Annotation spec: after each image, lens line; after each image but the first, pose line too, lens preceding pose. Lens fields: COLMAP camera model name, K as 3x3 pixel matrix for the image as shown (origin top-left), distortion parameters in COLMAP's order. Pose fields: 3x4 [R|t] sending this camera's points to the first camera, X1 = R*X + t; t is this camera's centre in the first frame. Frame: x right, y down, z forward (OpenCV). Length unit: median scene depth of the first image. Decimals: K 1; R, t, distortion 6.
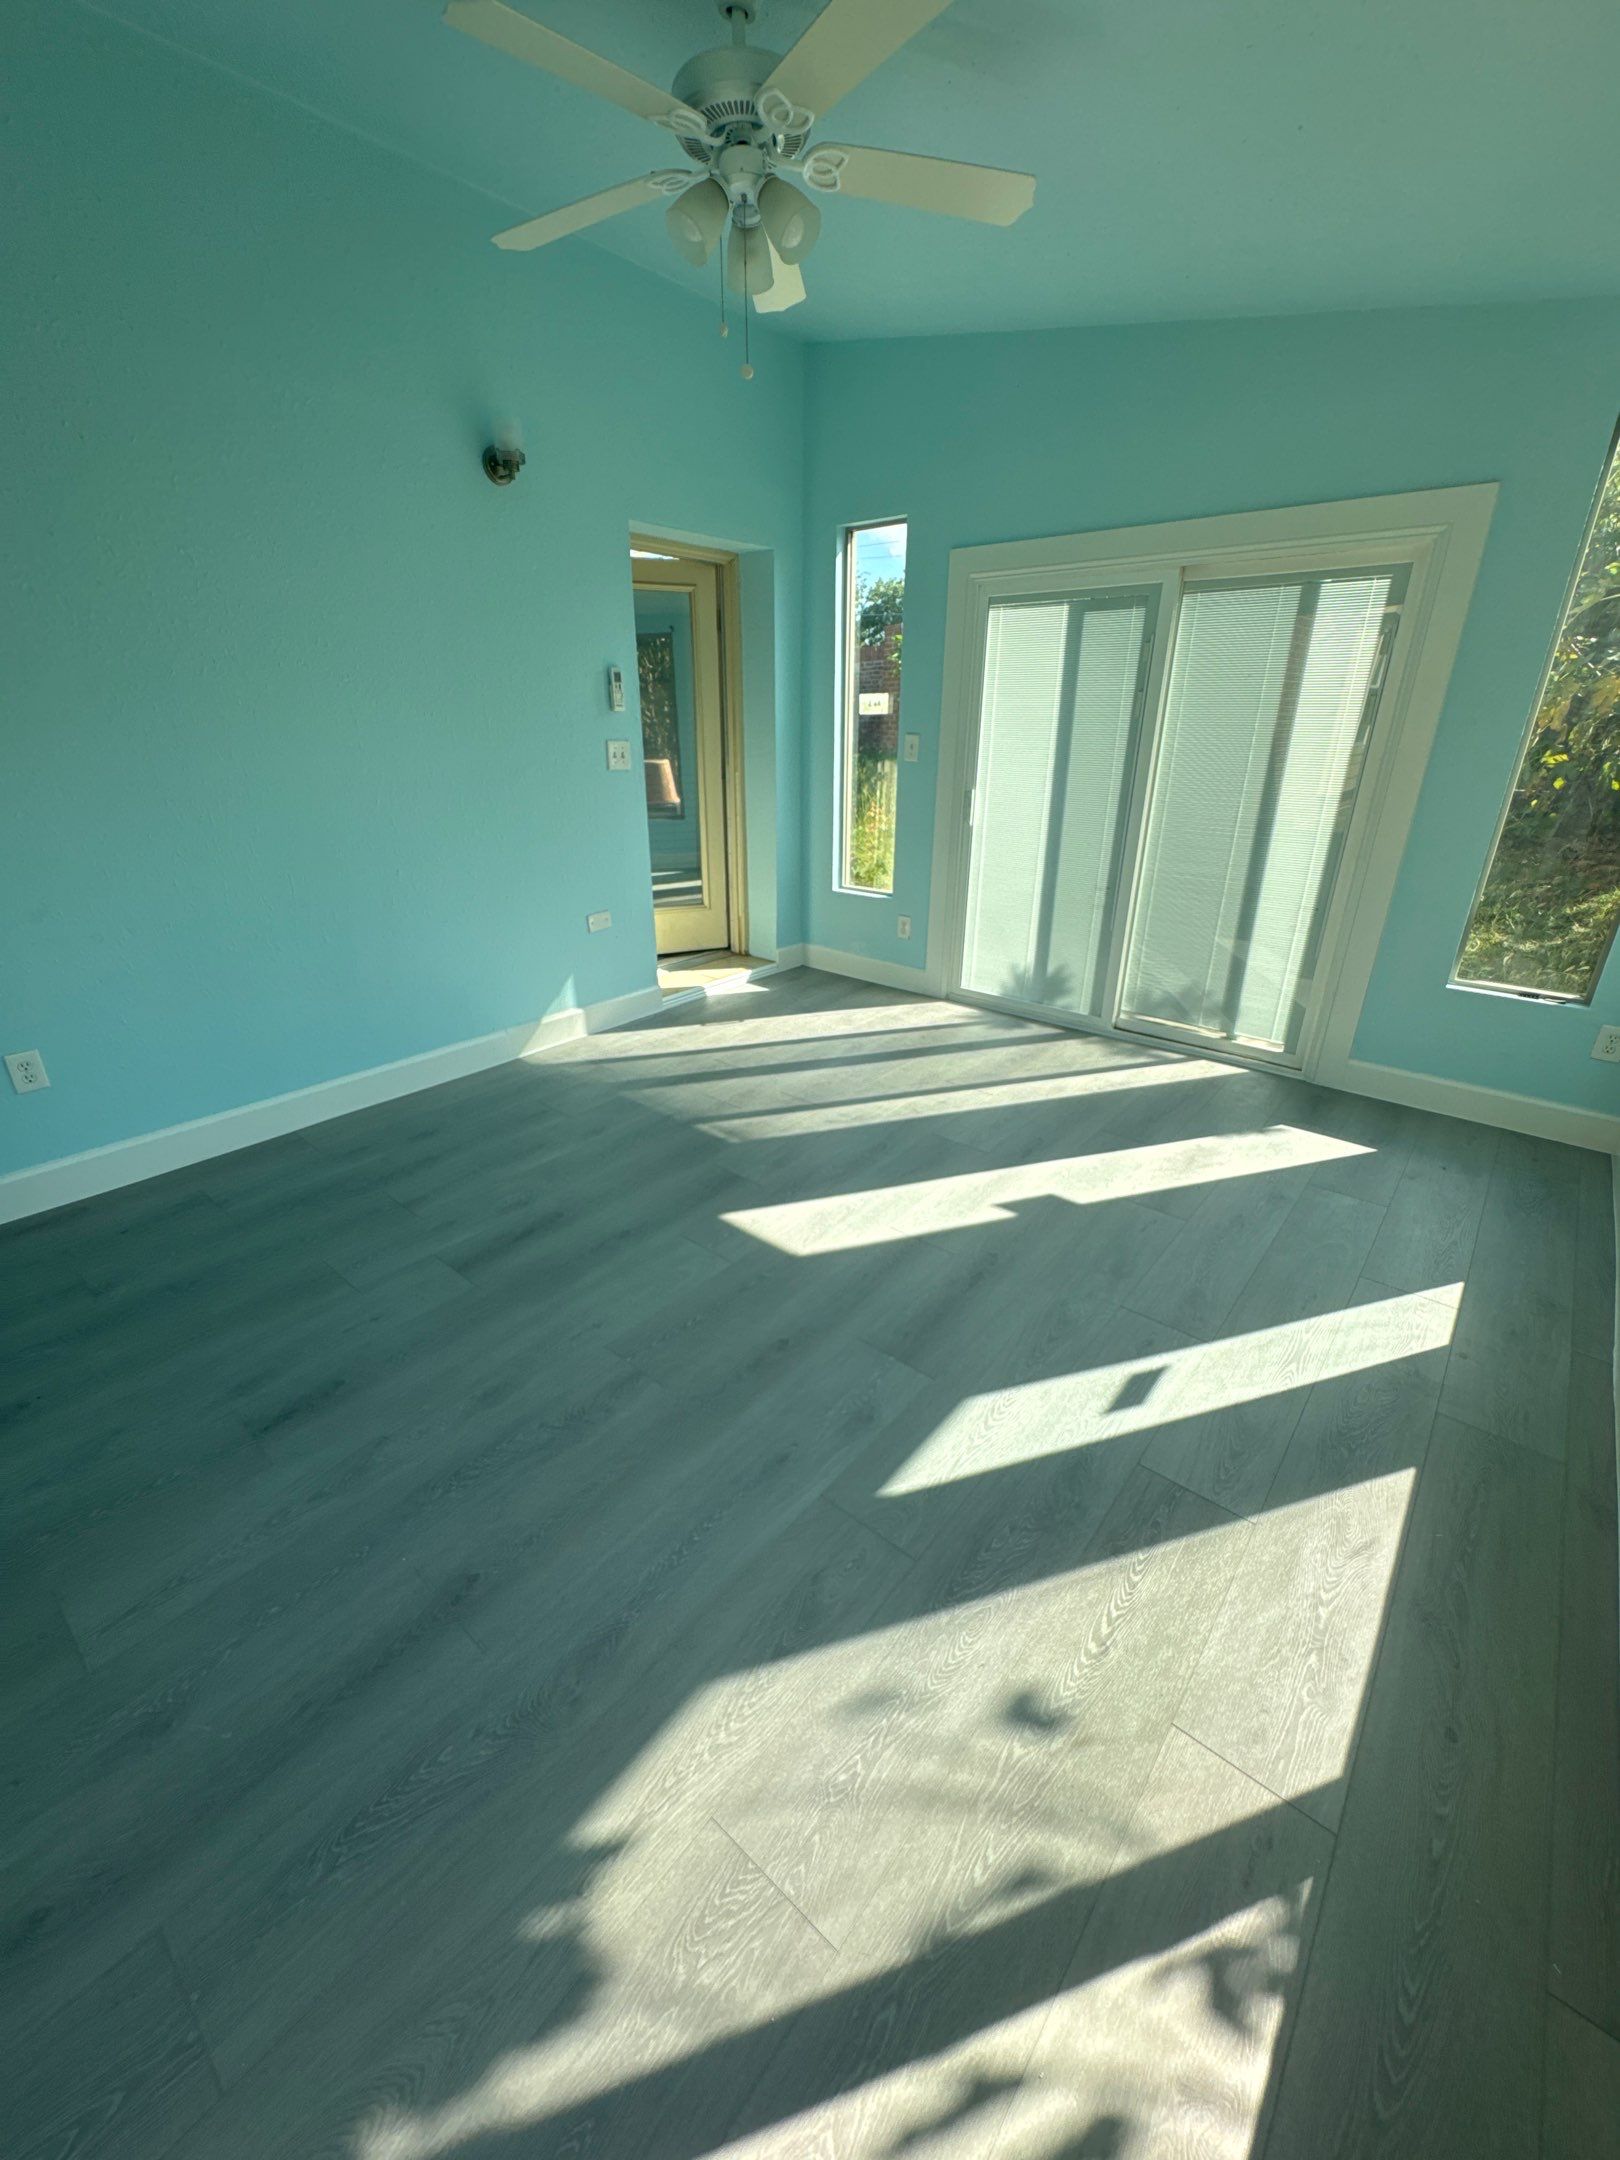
lens RADIAL K [[864.6, 0, 811.4], [0, 864.6, 1078.2], [0, 0, 1]] dist [-0.004304, 0.001310]
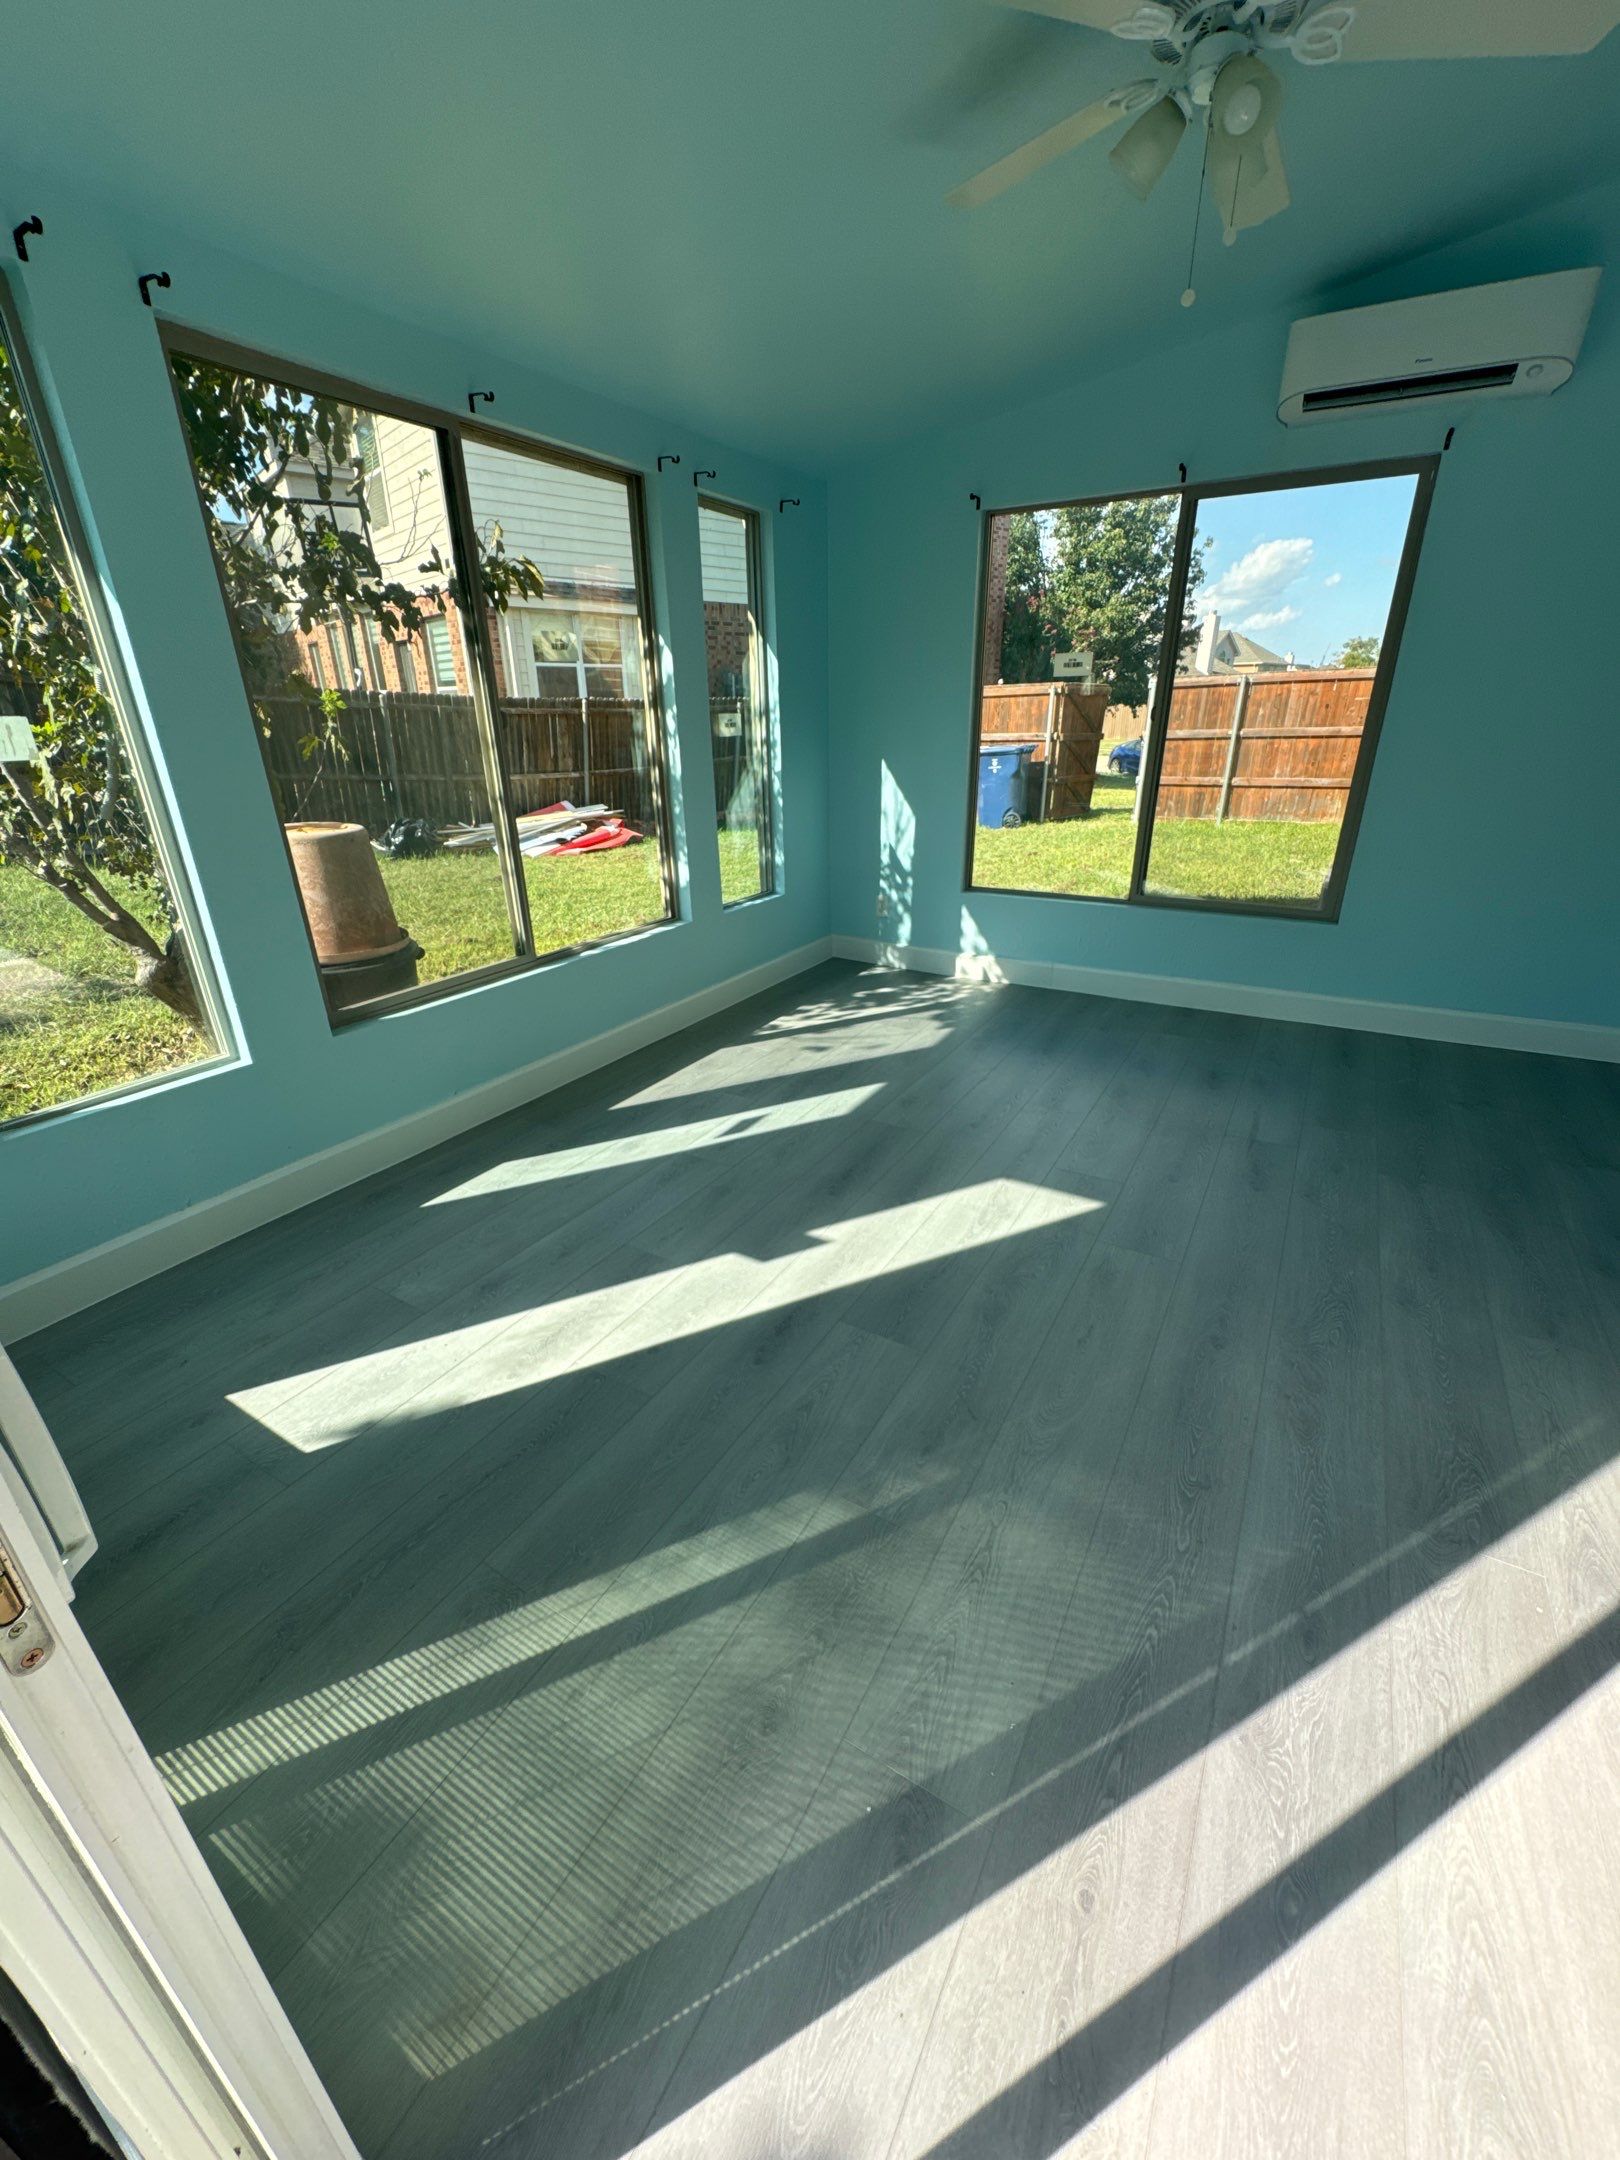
lens RADIAL K [[867.9, 0, 811.1], [0, 867.9, 1079.1], [0, 0, 1]] dist [-0.003176, 0.000071]
pose [[-0.986542, 0.075979, -0.144782, 0.299754], [-0.051729, 0.694960, 0.717185, -0.528218], [0.155109, 0.715023, -0.681677, 1.279264]]
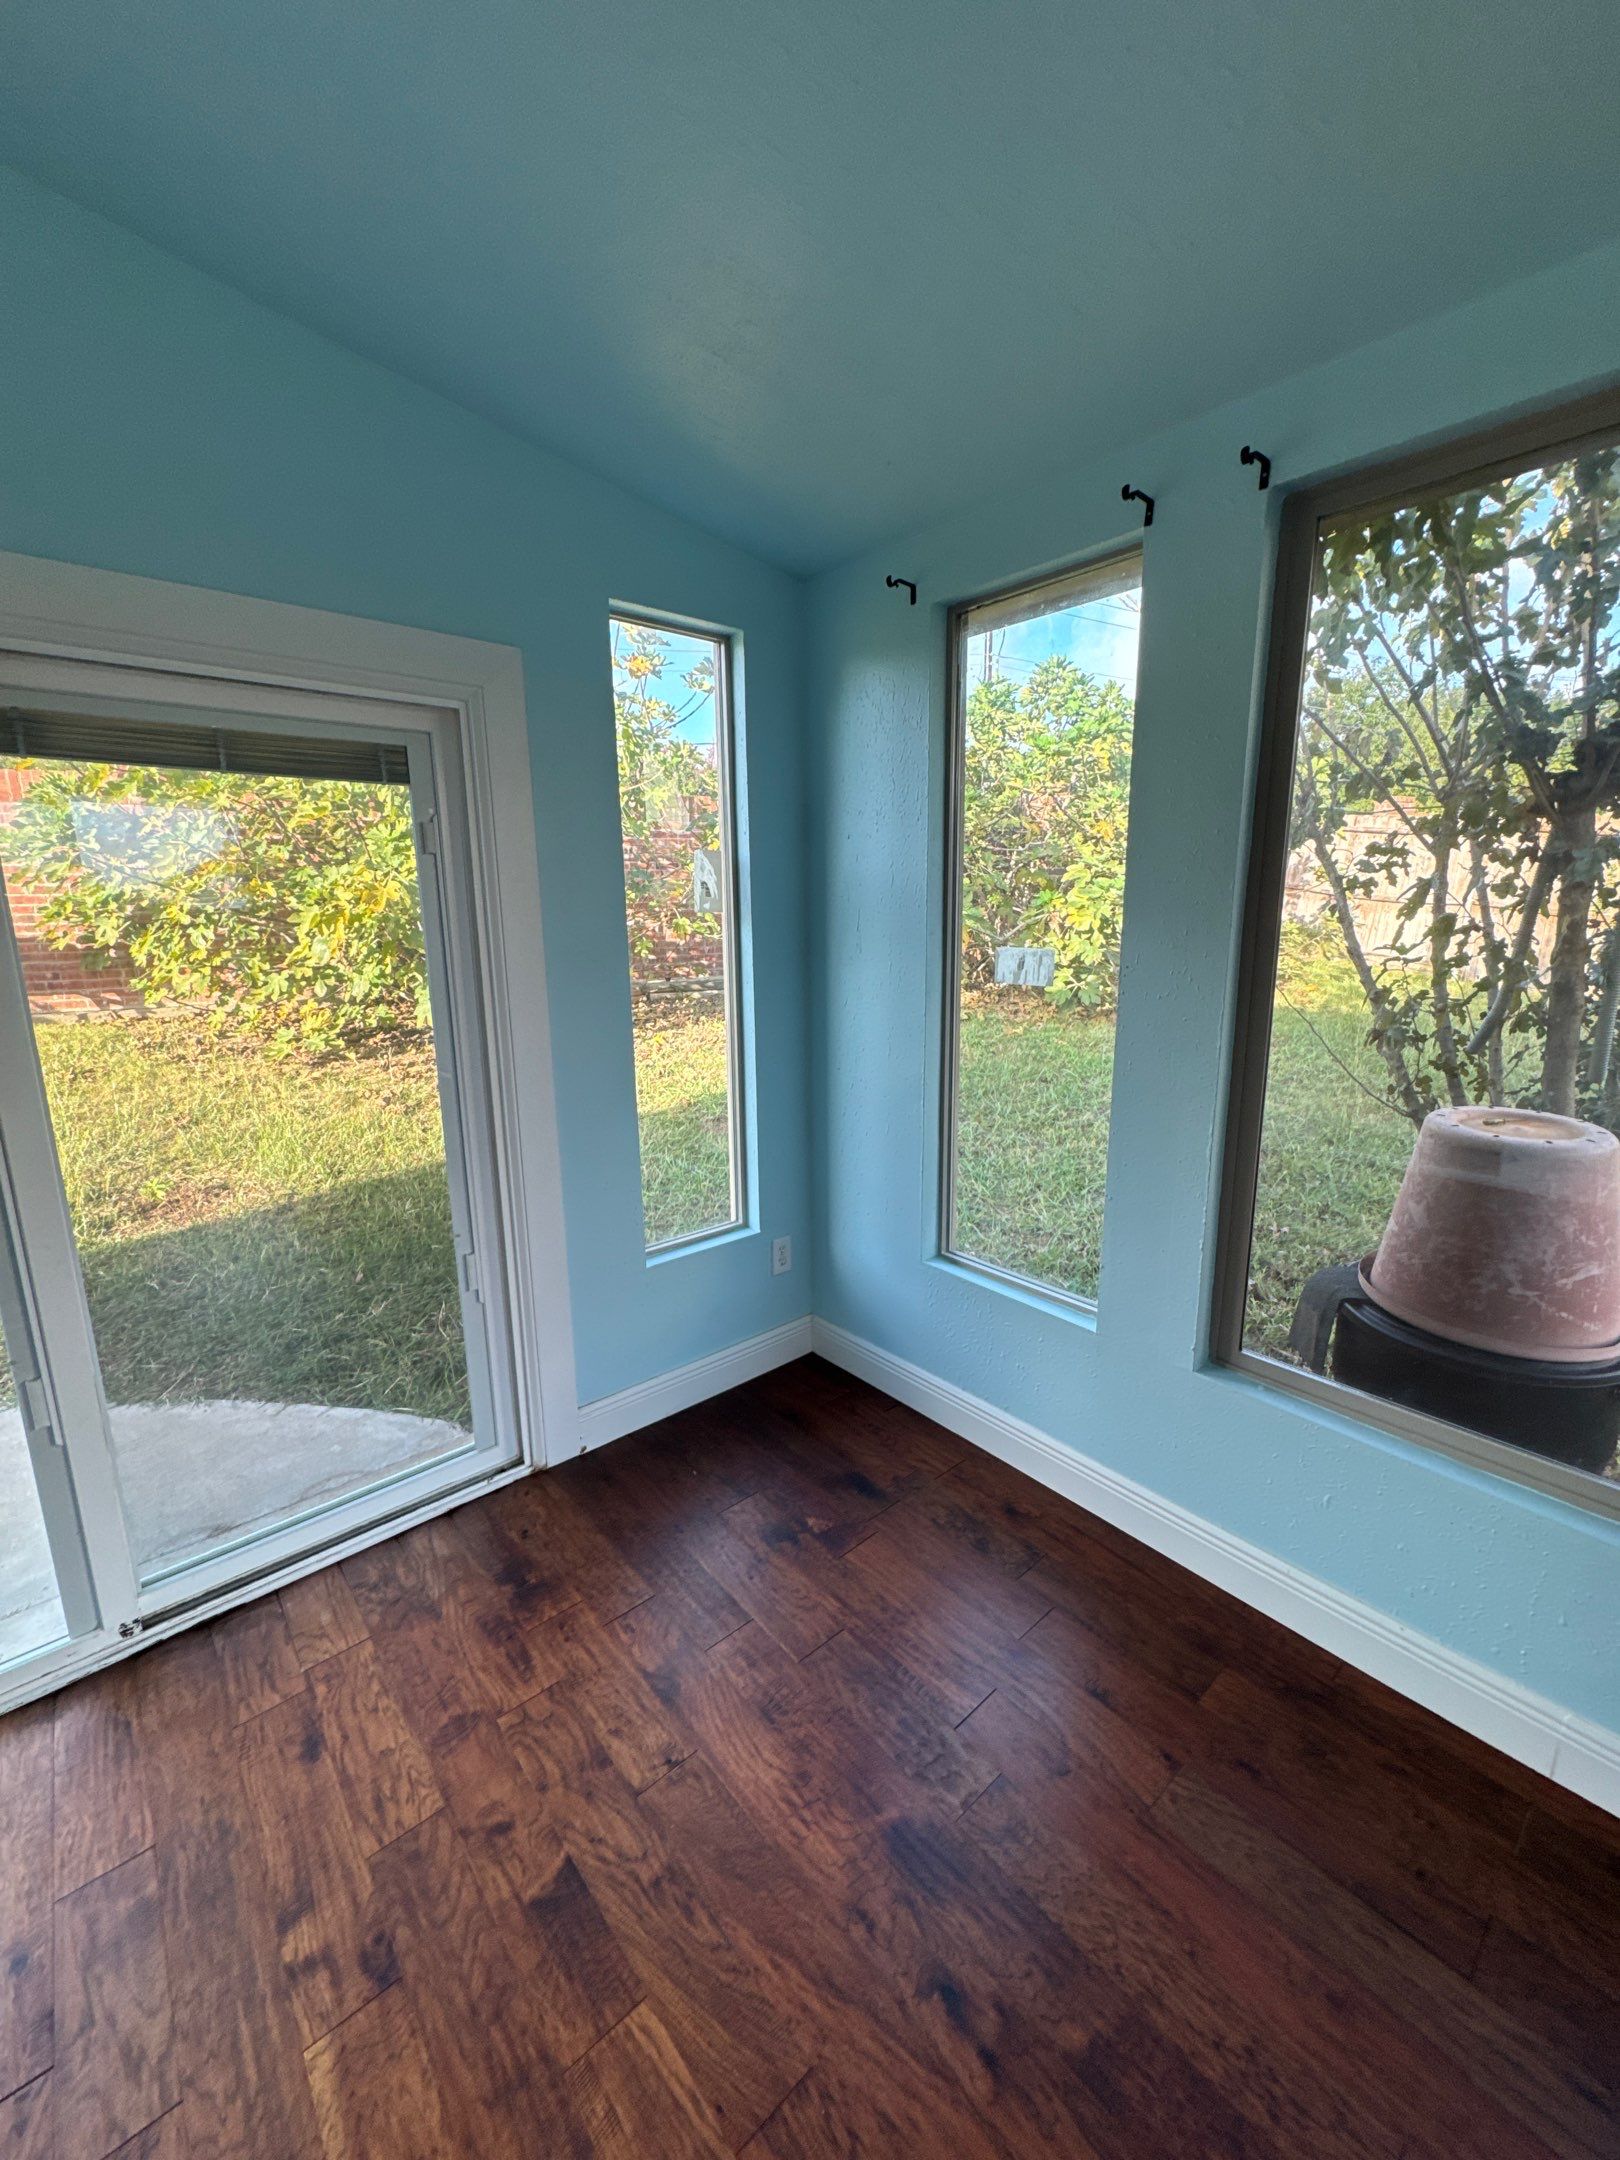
lens RADIAL K [[859.0, 0, 807.3], [0, 859.0, 1077.1], [0, 0, 1]] dist [-0.001034, 0.000300]
pose [[0.161718, -0.197014, 0.966971, 0.046596], [0.398858, 0.909316, 0.118562, -0.298407], [-0.902640, 0.366511, 0.225633, 0.640565]]
